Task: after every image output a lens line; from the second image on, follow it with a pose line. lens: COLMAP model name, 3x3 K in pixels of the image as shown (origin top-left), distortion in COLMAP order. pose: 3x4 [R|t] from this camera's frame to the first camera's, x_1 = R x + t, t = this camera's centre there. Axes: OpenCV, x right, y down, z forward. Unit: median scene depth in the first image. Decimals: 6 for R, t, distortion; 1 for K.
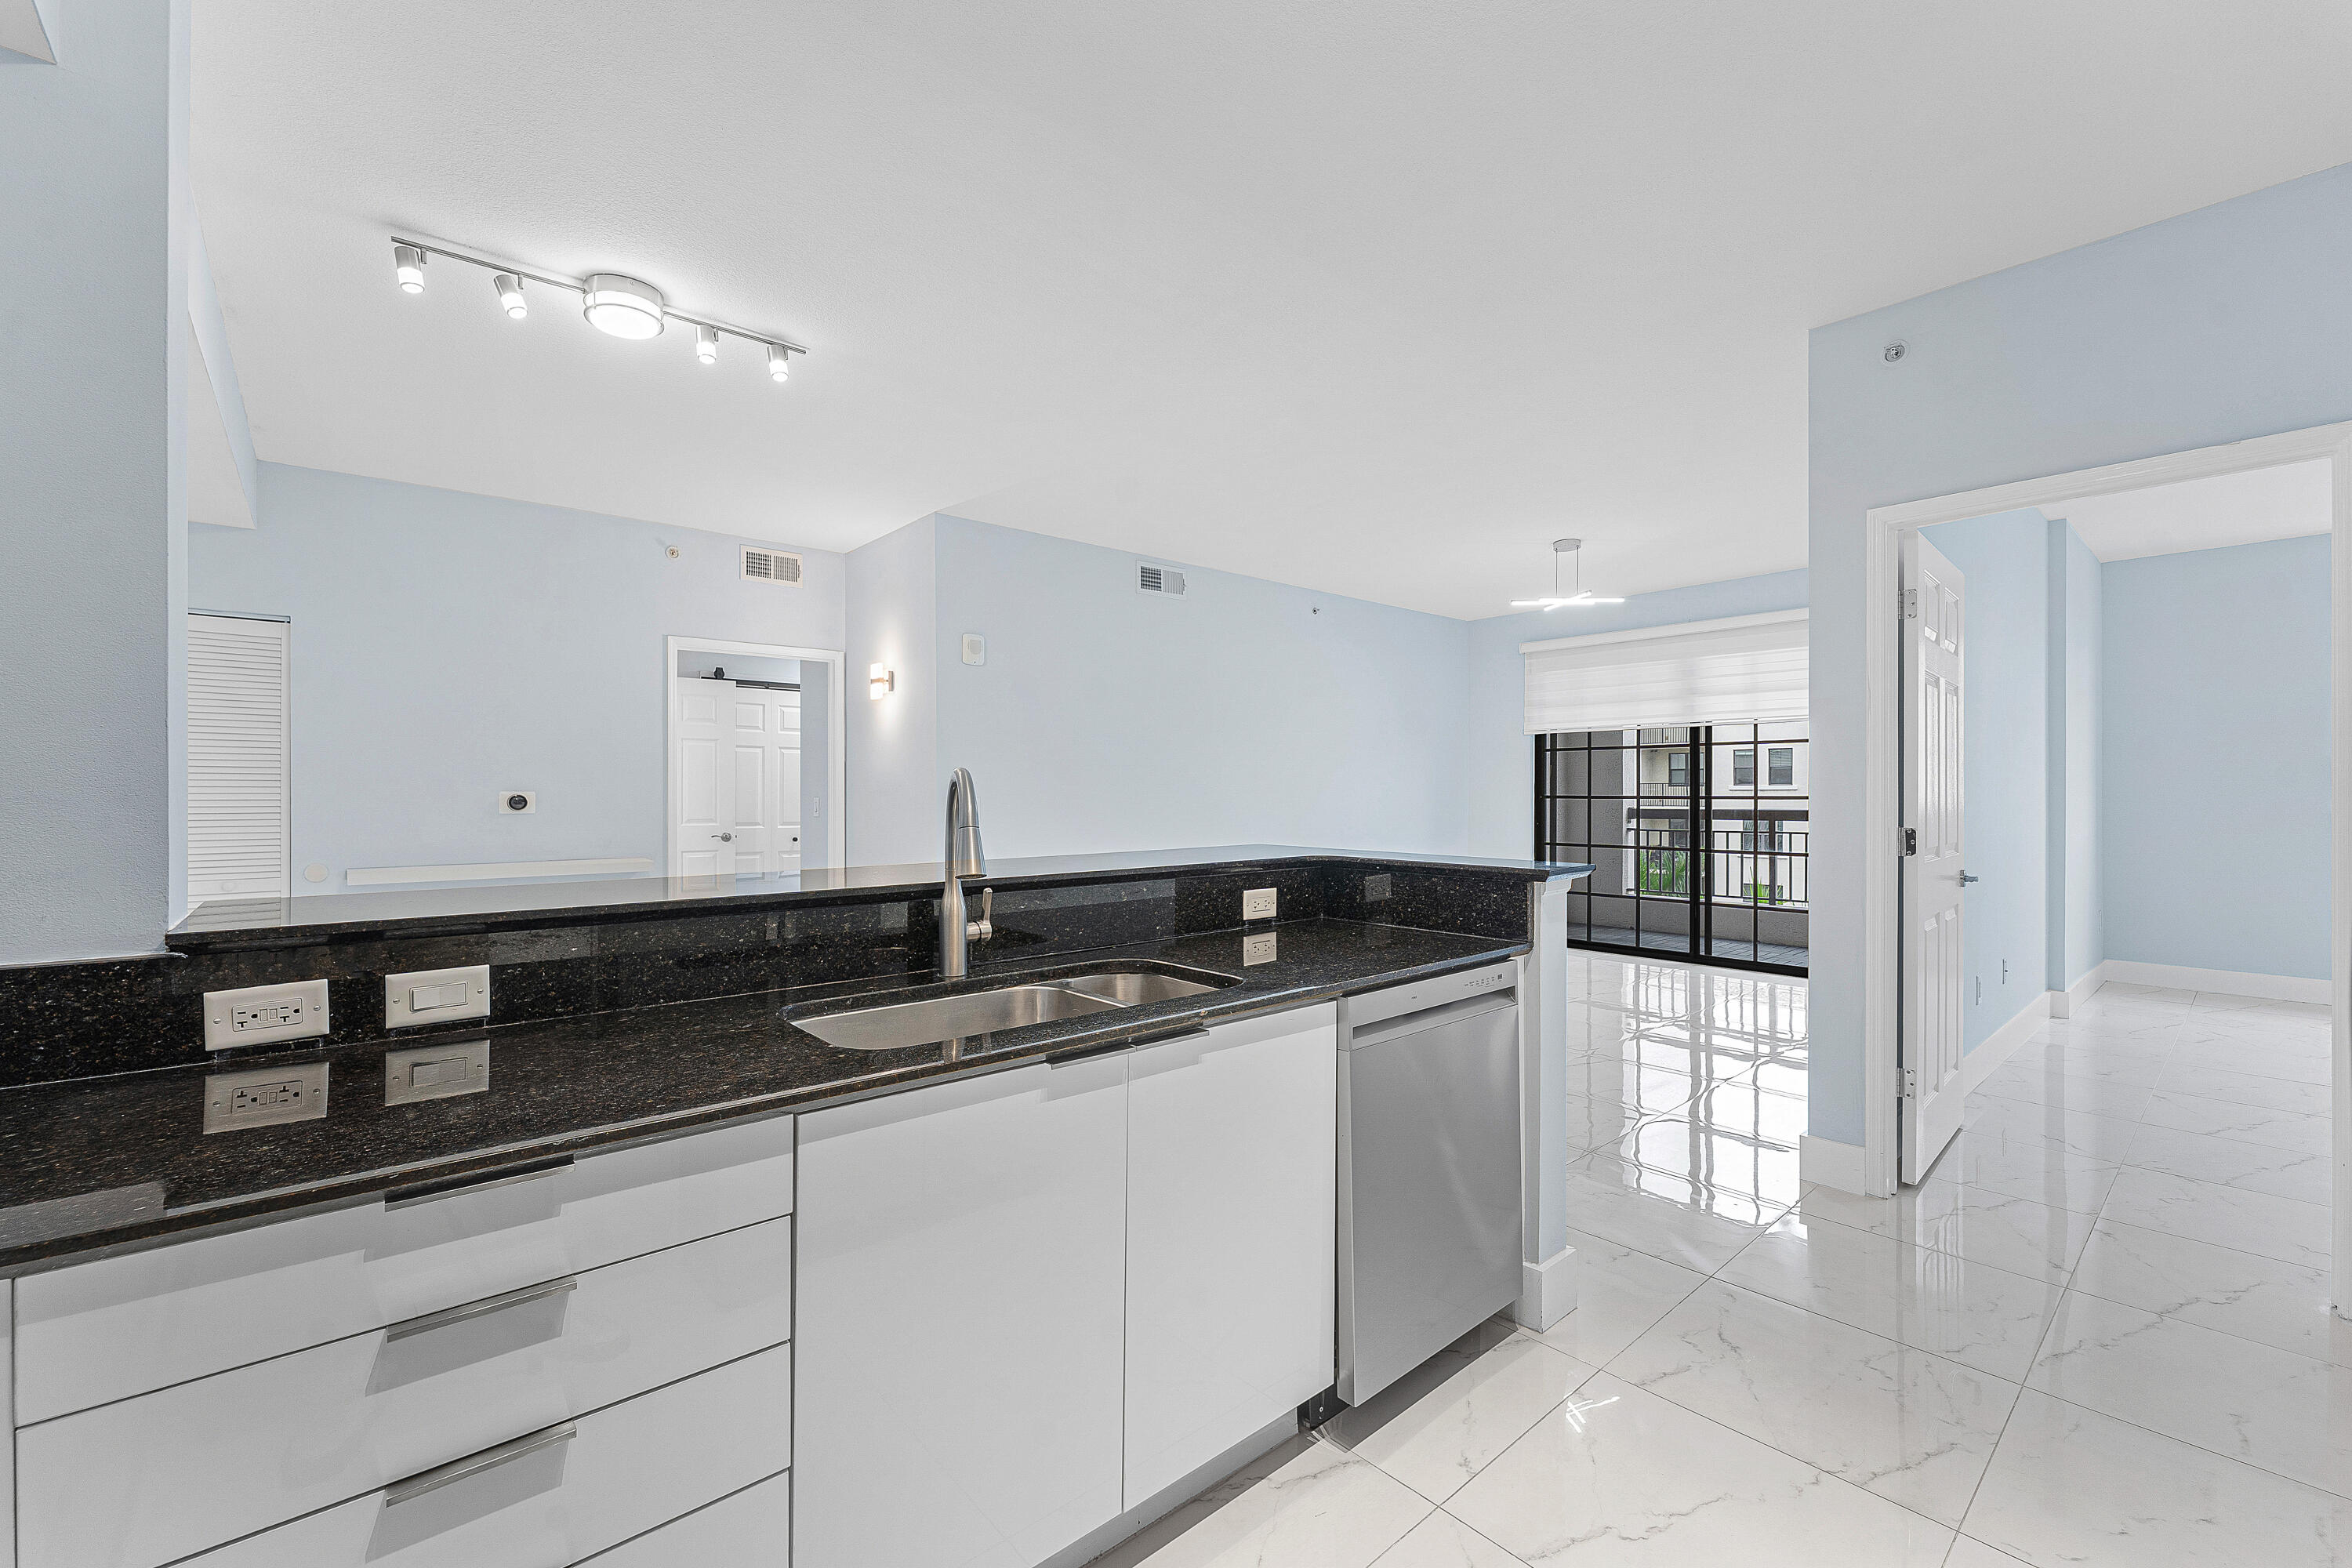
lens RADIAL K [[962.9, 0, 1180.7], [0, 962.9, 799.6], [0, 0, 1]] dist [-0.000844, -0.000226]
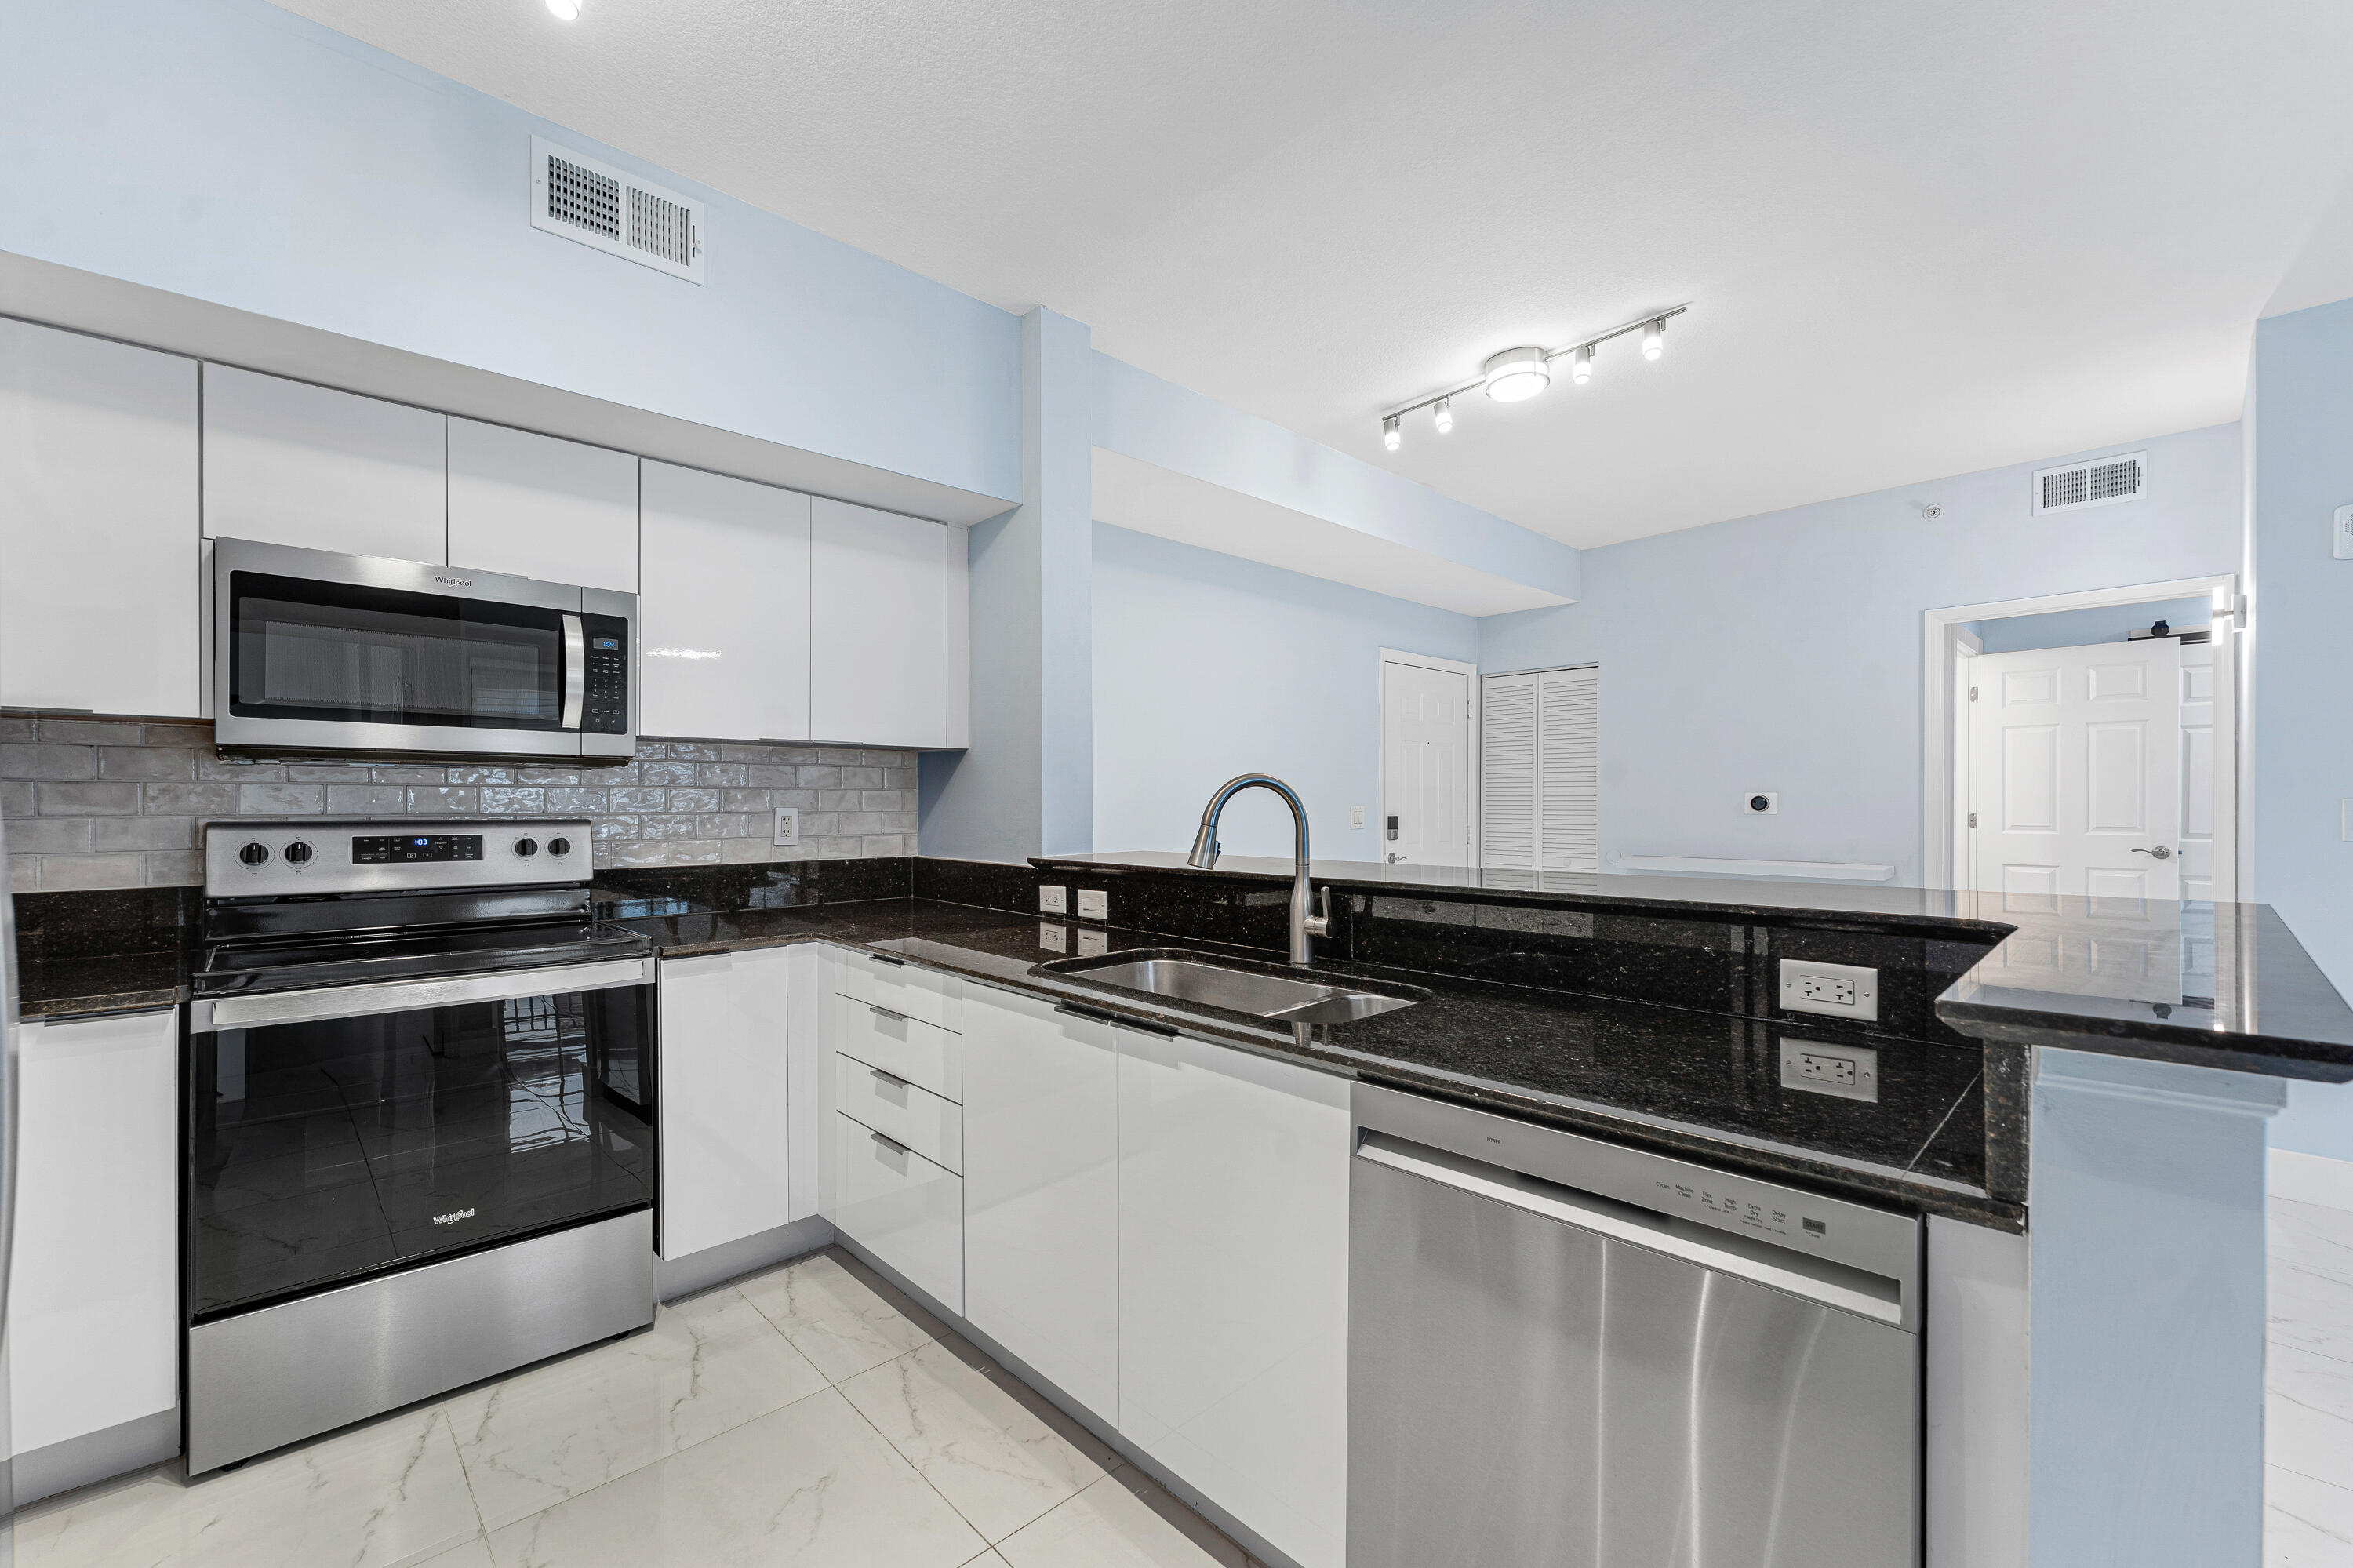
lens RADIAL K [[963.4, 0, 1159.7], [0, 963.4, 803.1], [0, 0, 1]] dist [-0.000844, -0.000226]
pose [[0.035693, 0.004267, -0.999354, 0.702235], [-0.001801, 0.999990, 0.004205, -0.001962], [0.999361, 0.001650, 0.035701, 0.661623]]
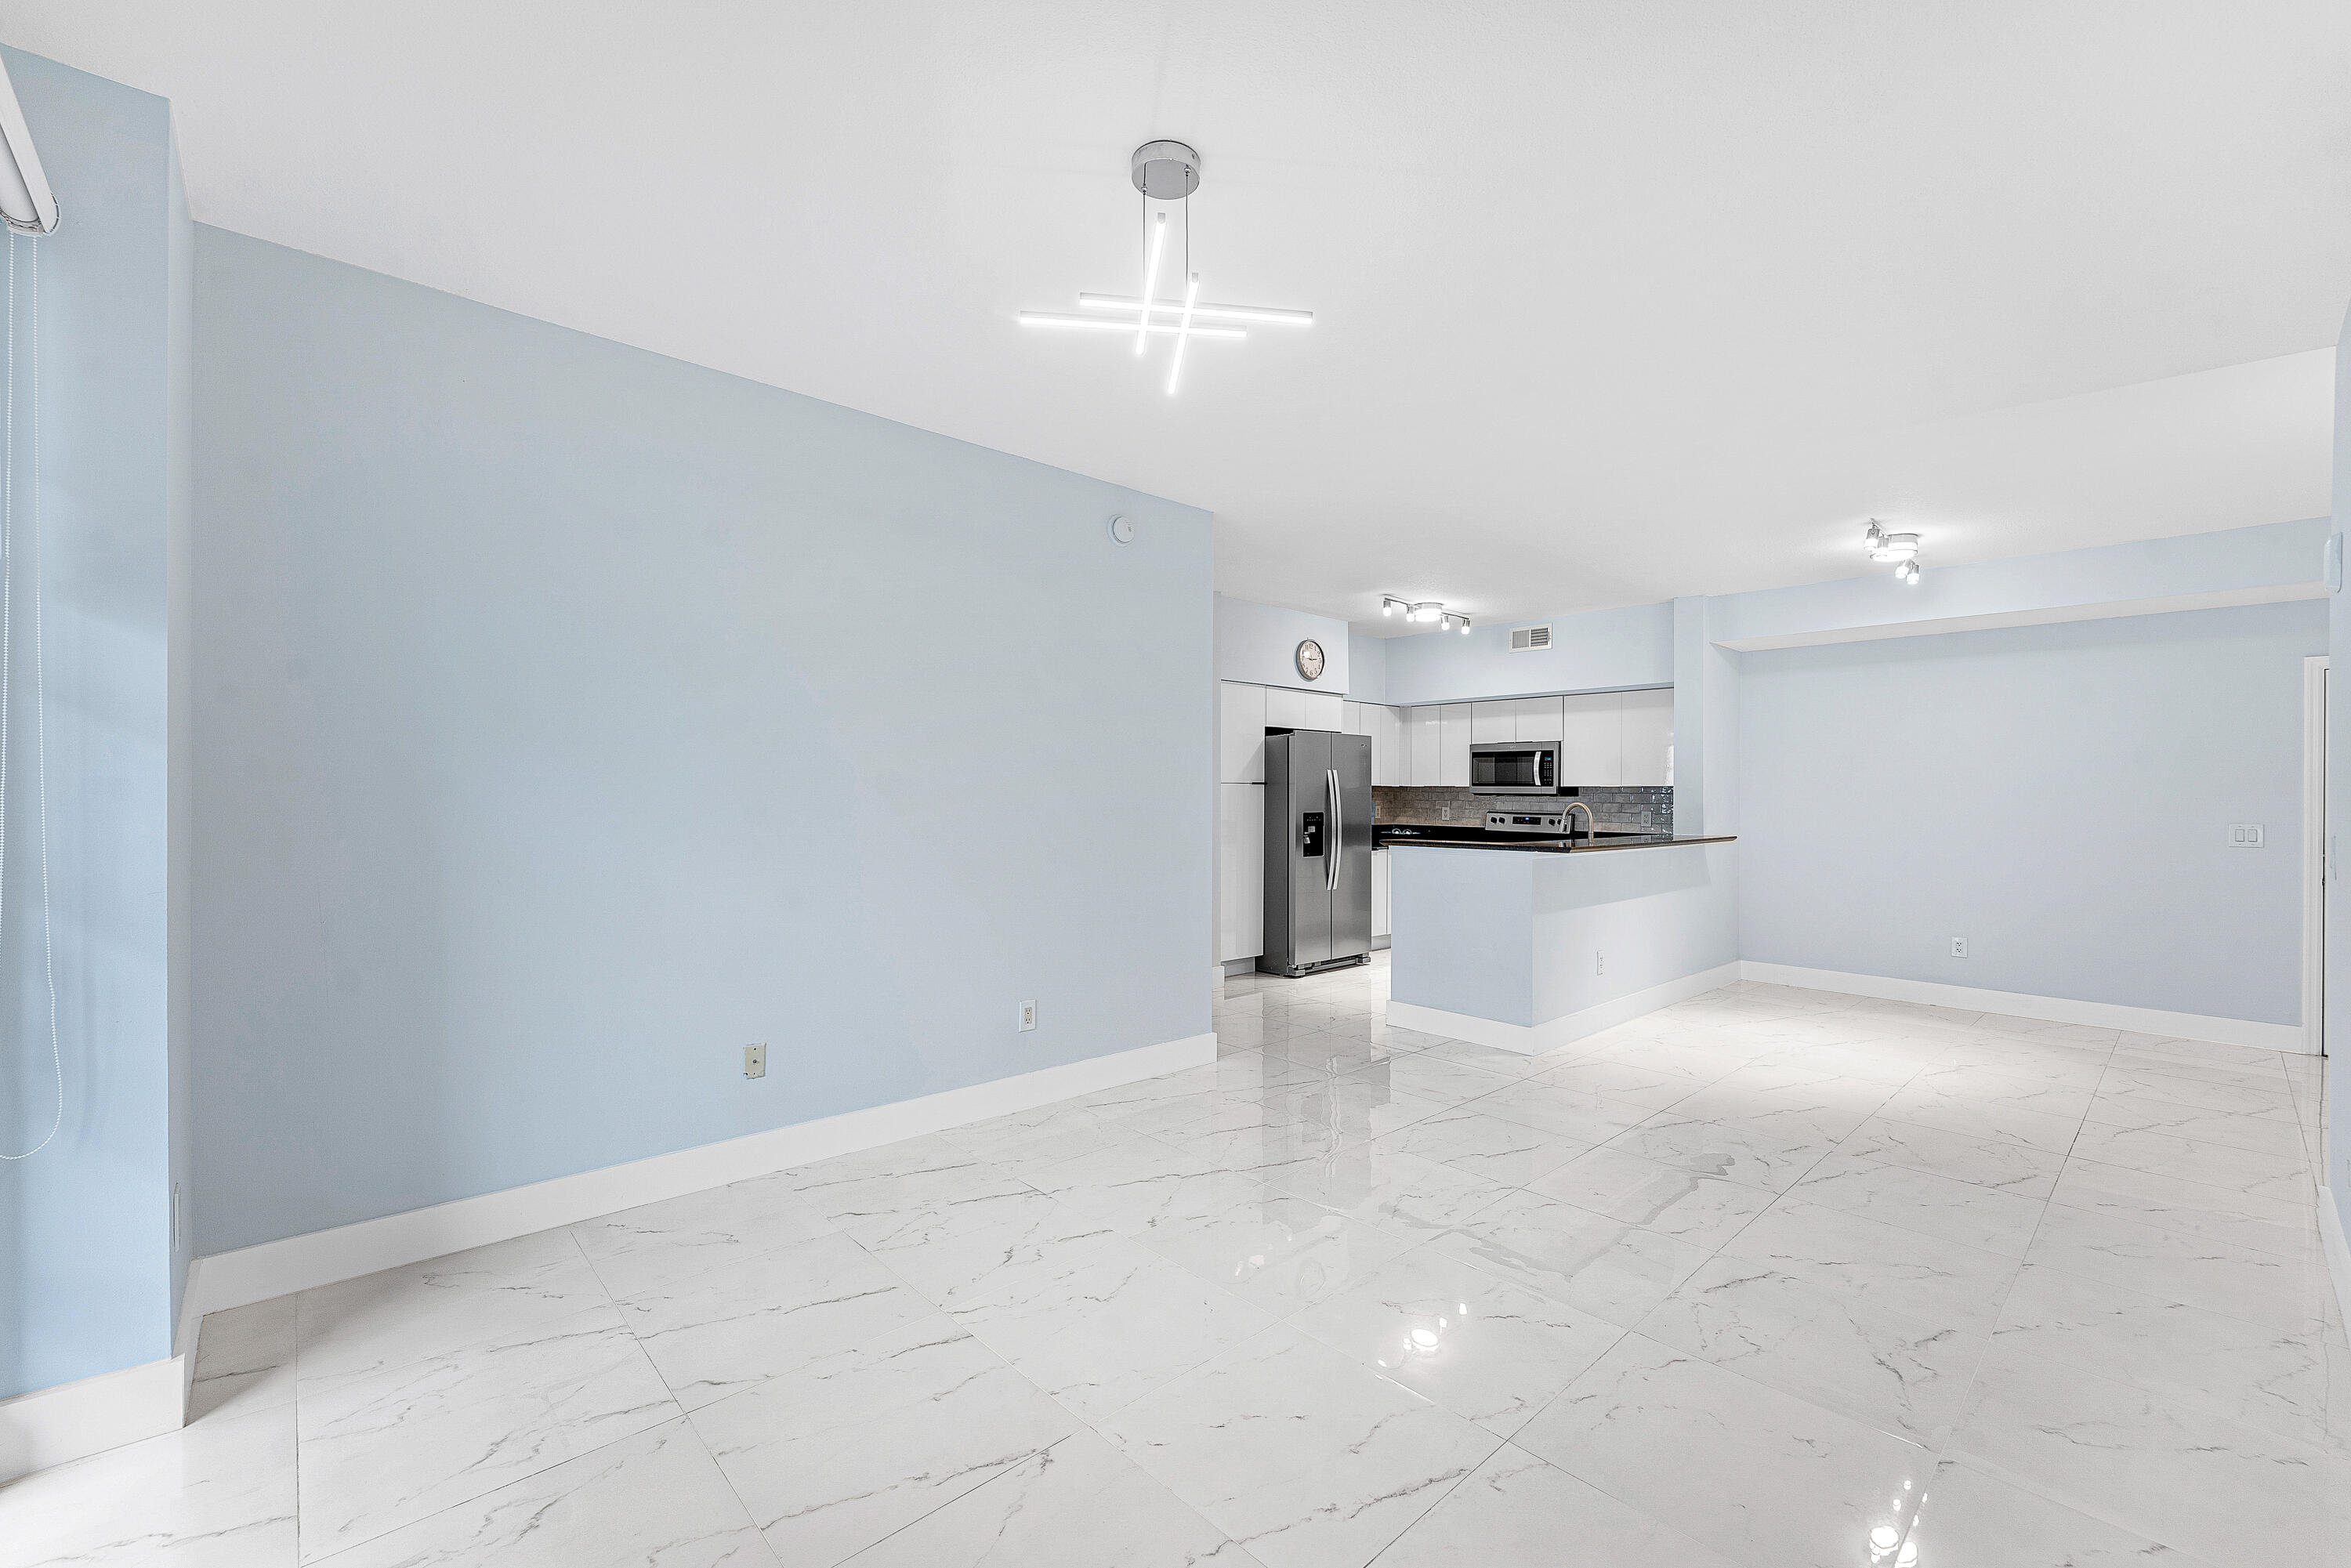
lens RADIAL K [[962.5, 0, 1160.0], [0, 962.5, 798.3], [0, 0, 1]] dist [-0.000844, -0.000226]
pose [[-0.999945, -0.002822, -0.010108, 1.030584], [-0.002926, 0.999943, 0.010251, -0.063828], [0.010079, 0.010280, -0.999896, 3.518450]]
